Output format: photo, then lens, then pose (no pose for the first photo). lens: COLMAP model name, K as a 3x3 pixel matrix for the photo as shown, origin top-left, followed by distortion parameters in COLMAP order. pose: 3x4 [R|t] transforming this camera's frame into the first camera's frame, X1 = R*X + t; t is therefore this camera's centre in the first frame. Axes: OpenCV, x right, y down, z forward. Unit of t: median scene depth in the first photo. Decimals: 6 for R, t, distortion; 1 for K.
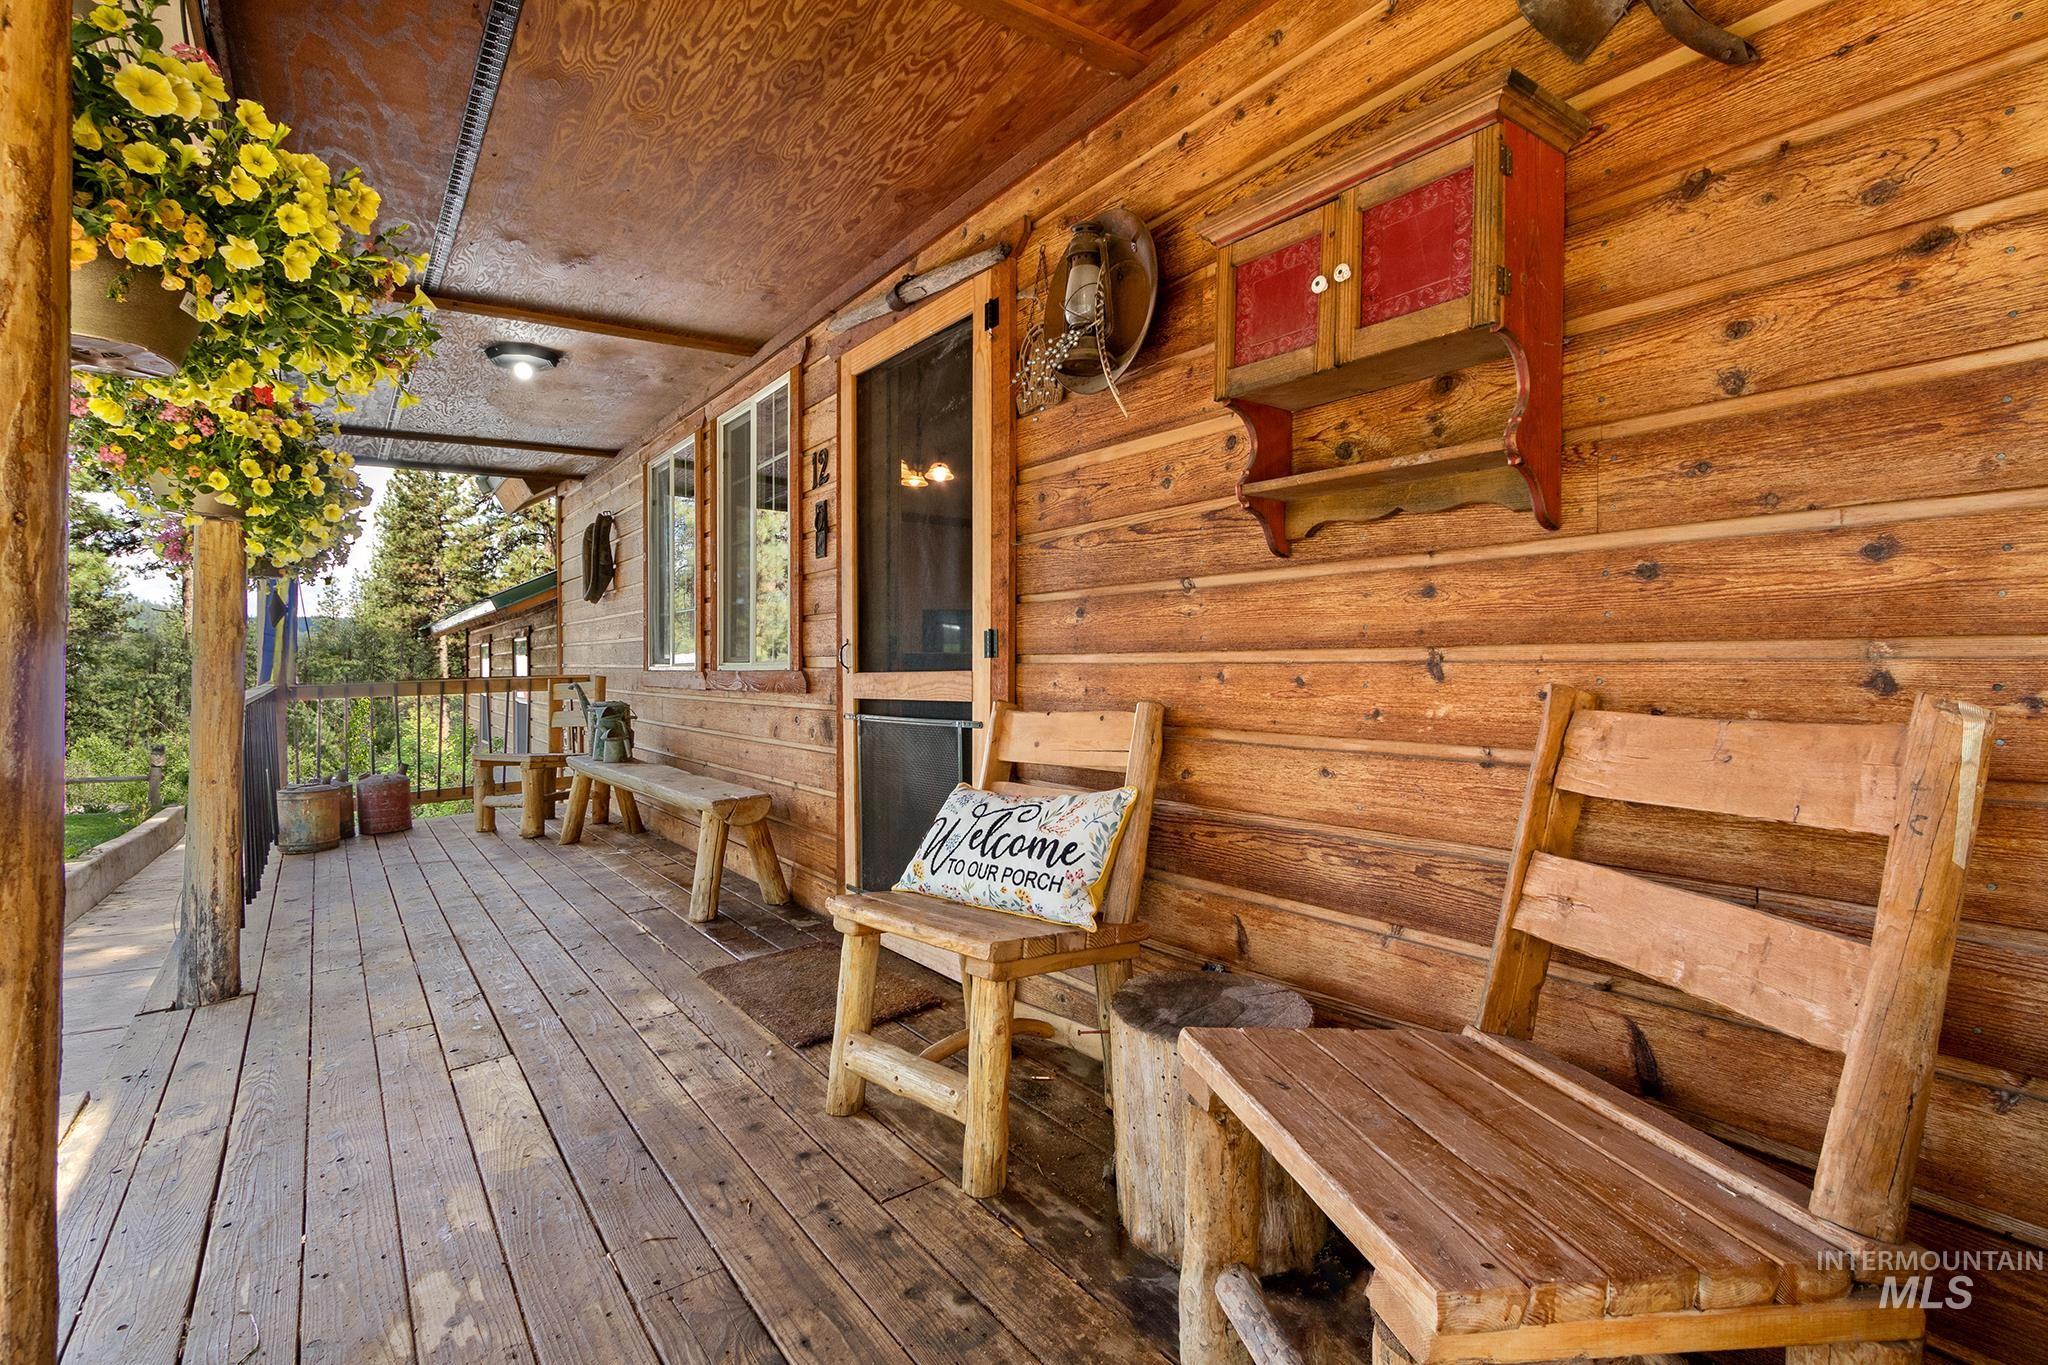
lens RADIAL K [[970.1, 0, 1024.0], [0, 970.1, 682.5], [0, 0, 1]] dist [0.000659, 0.000136]
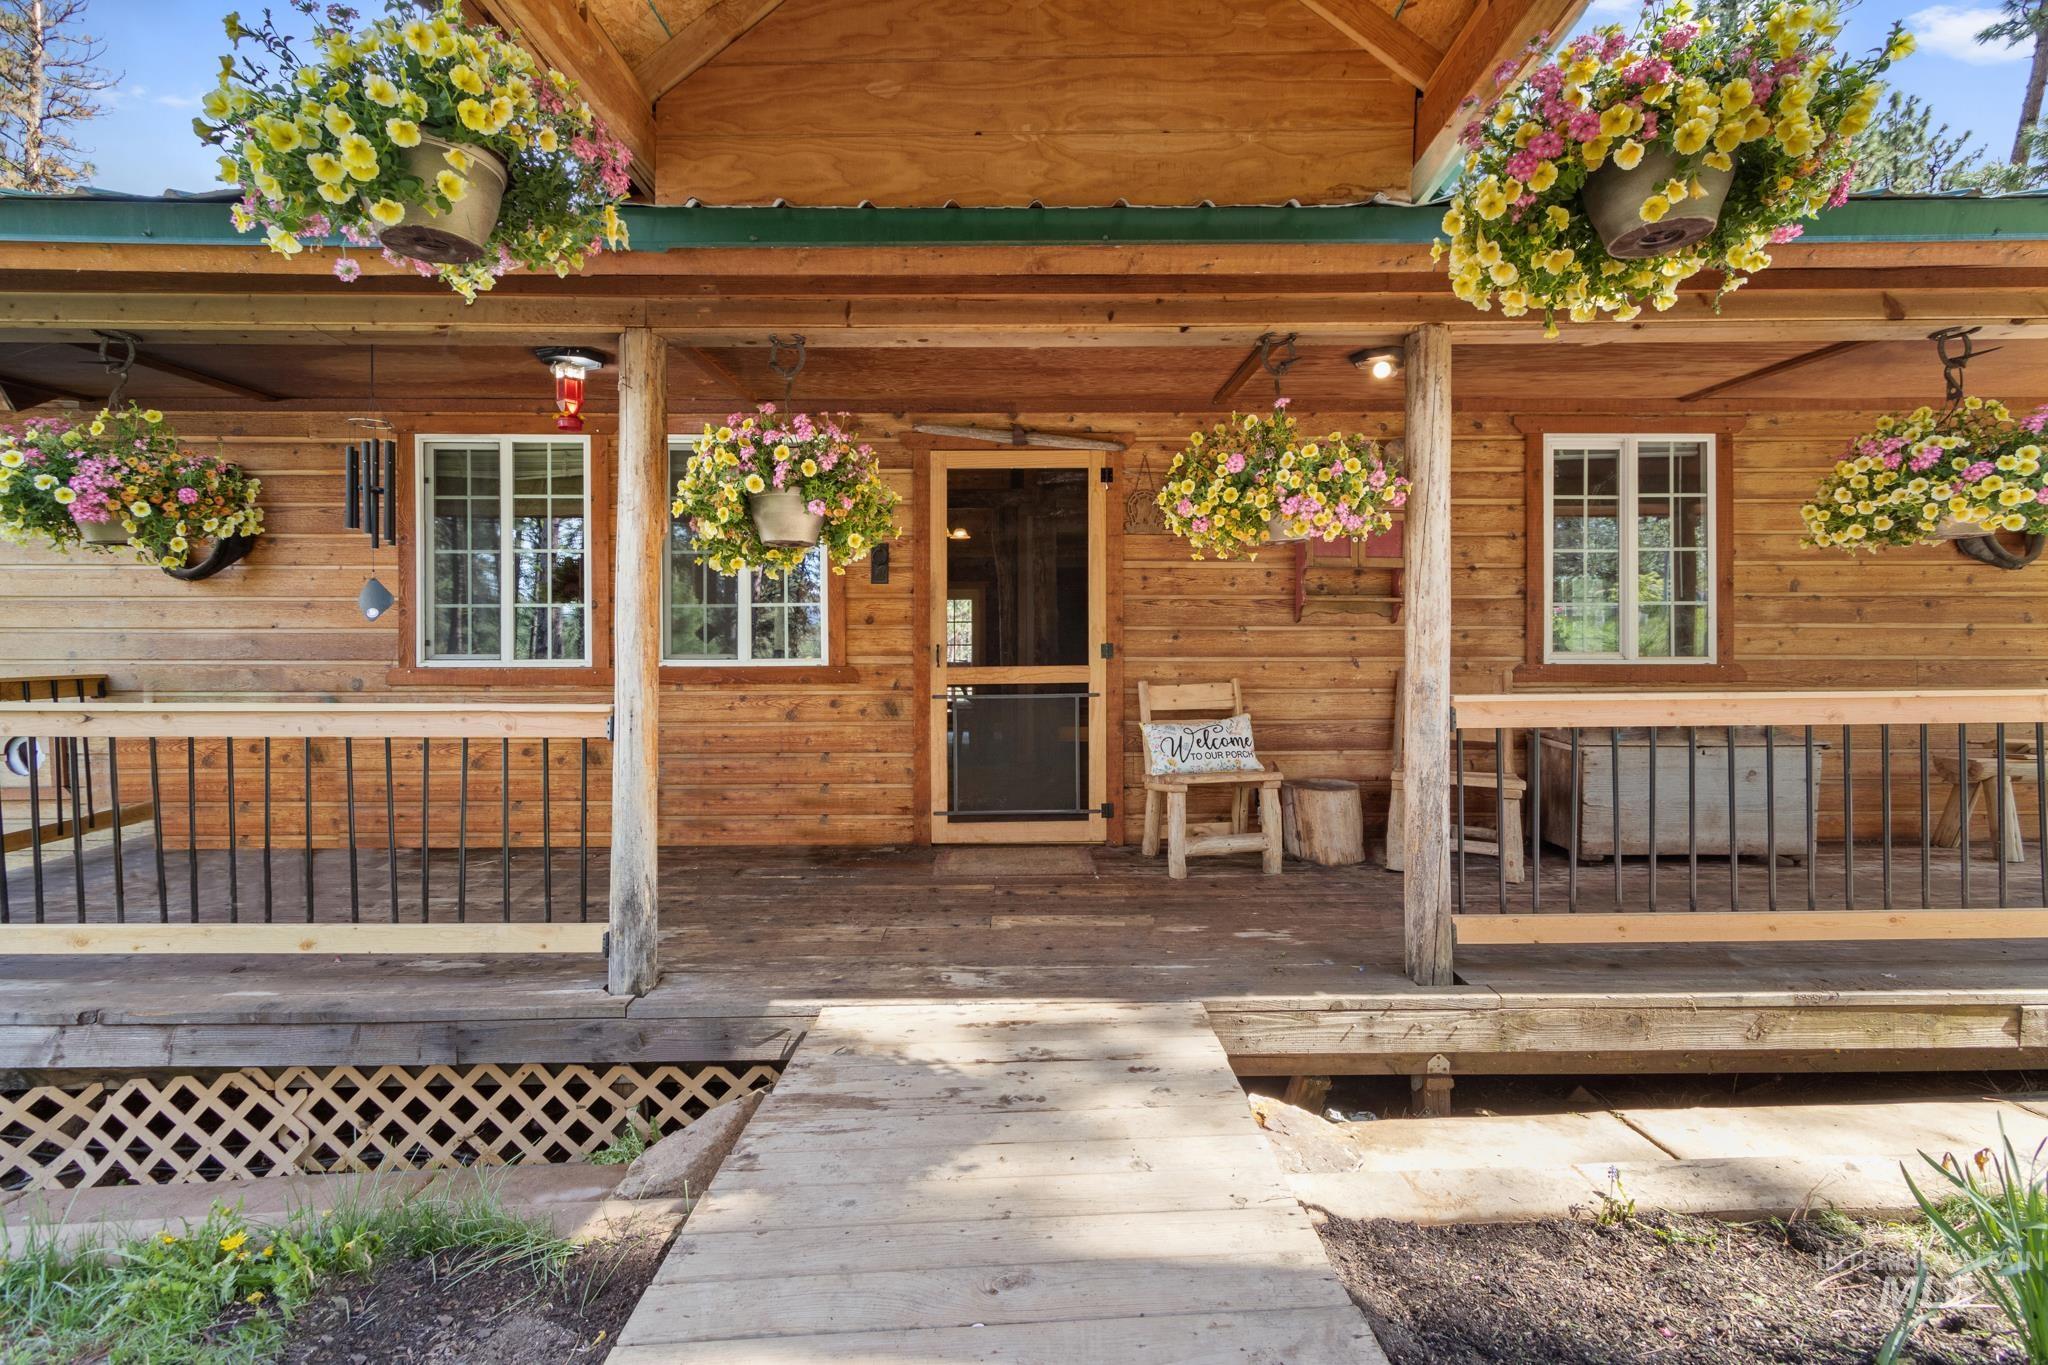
lens RADIAL K [[970.1, 0, 1024.0], [0, 970.1, 682.5], [0, 0, 1]] dist [0.000659, 0.000136]
pose [[0.563421, -0.008478, 0.826127, -1.852387], [0.014232, 0.999899, 0.000555, 0.019567], [-0.826048, 0.011445, 0.563484, 0.090185]]
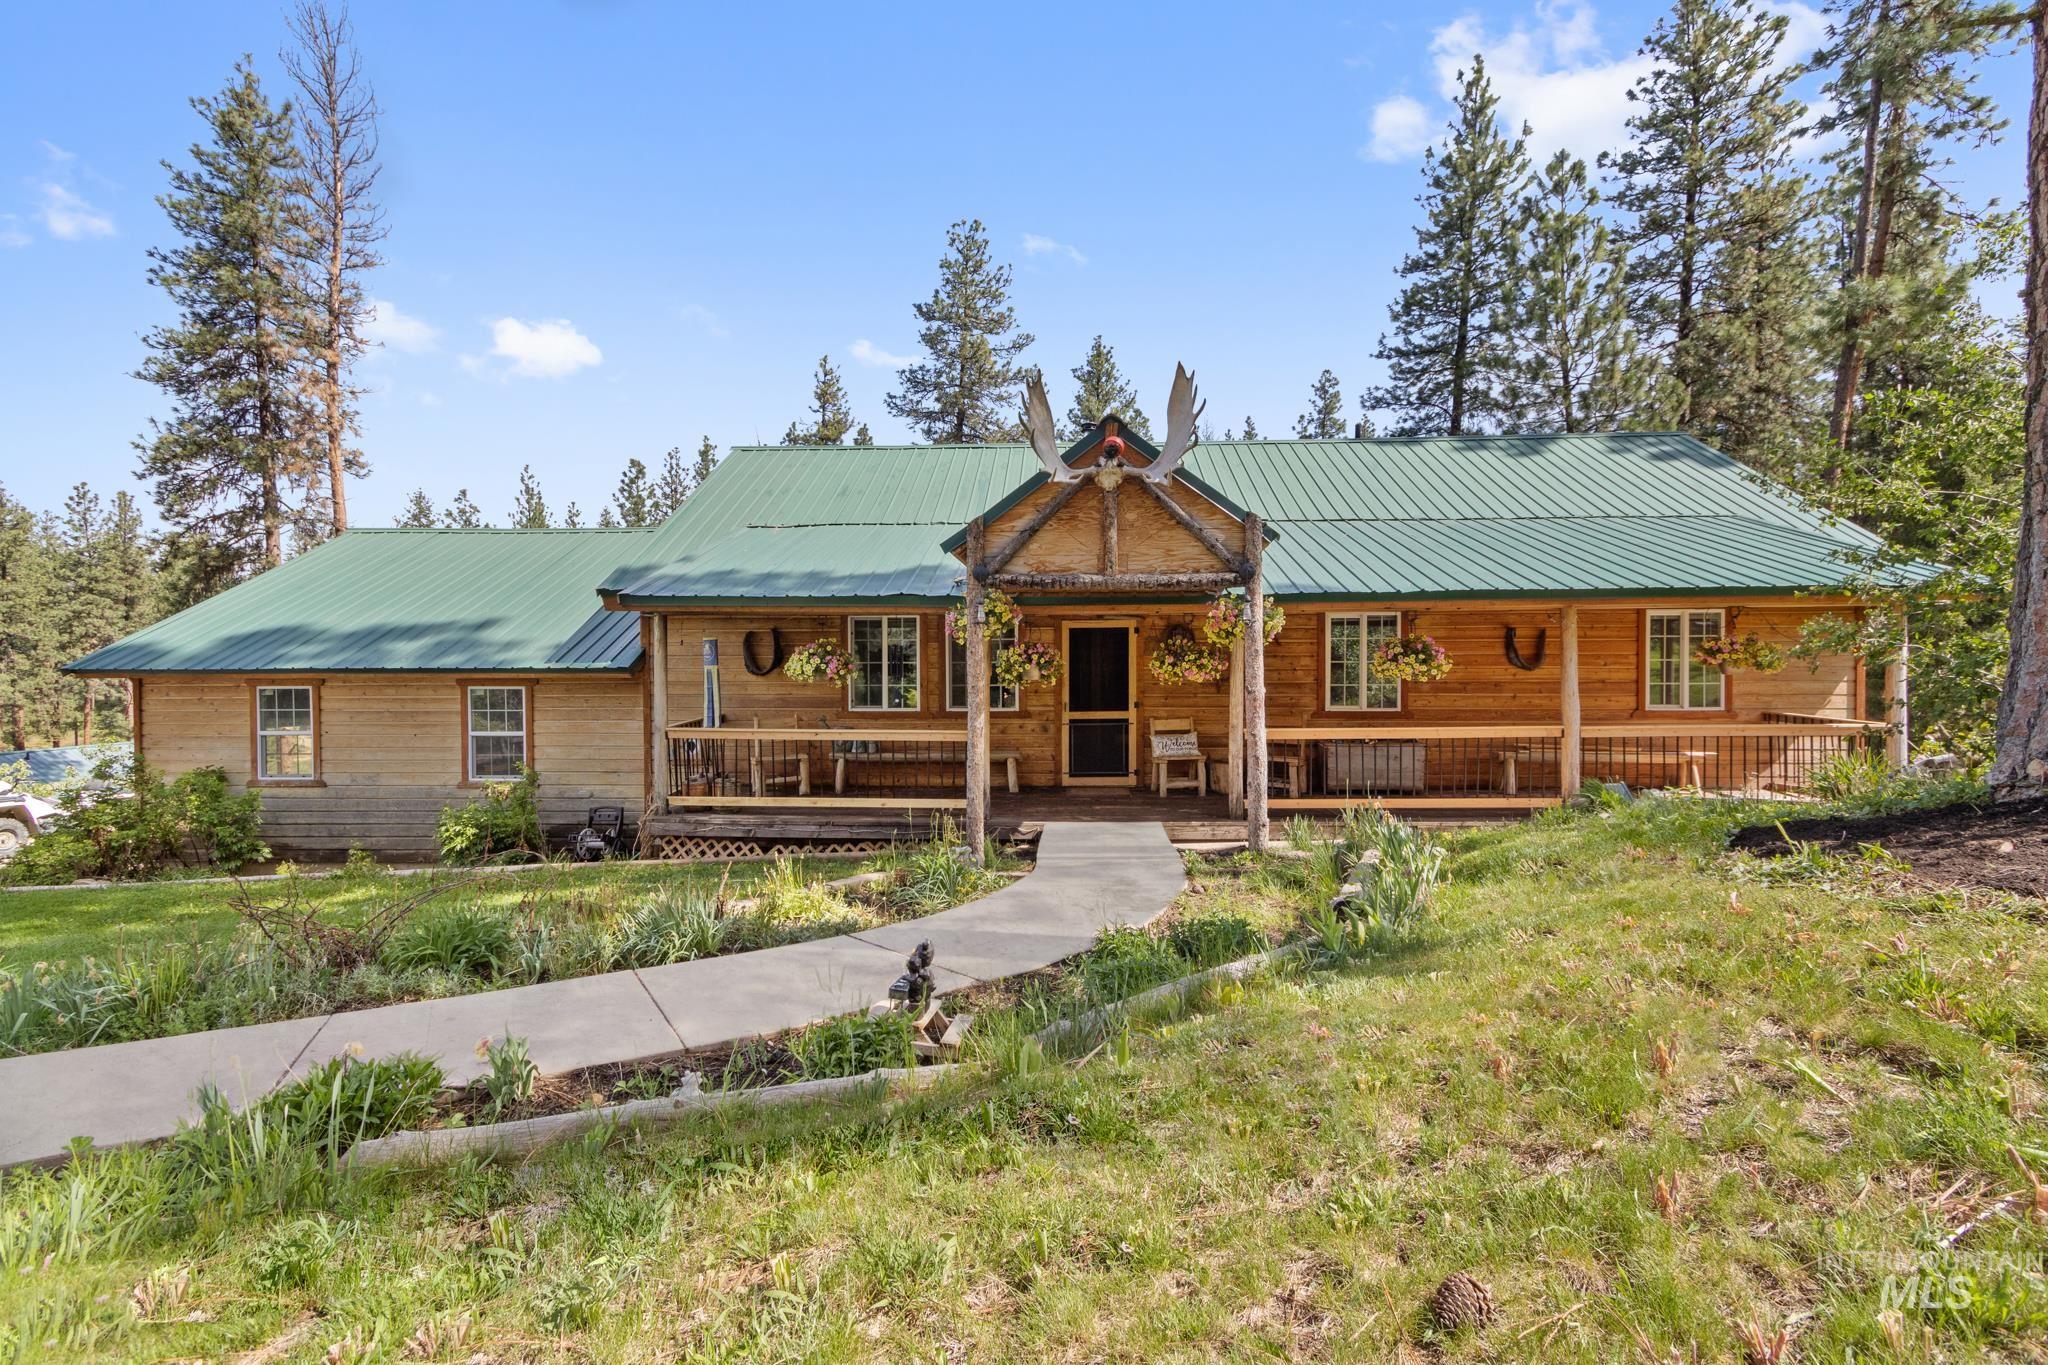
lens RADIAL K [[970.1, 0, 1024.0], [0, 970.1, 682.5], [0, 0, 1]] dist [0.000659, 0.000136]
pose [[0.606700, -0.005372, 0.794913, -4.264185], [0.012277, 0.999921, -0.002613, -0.150758], [-0.794836, 0.011345, 0.606718, -1.402215]]
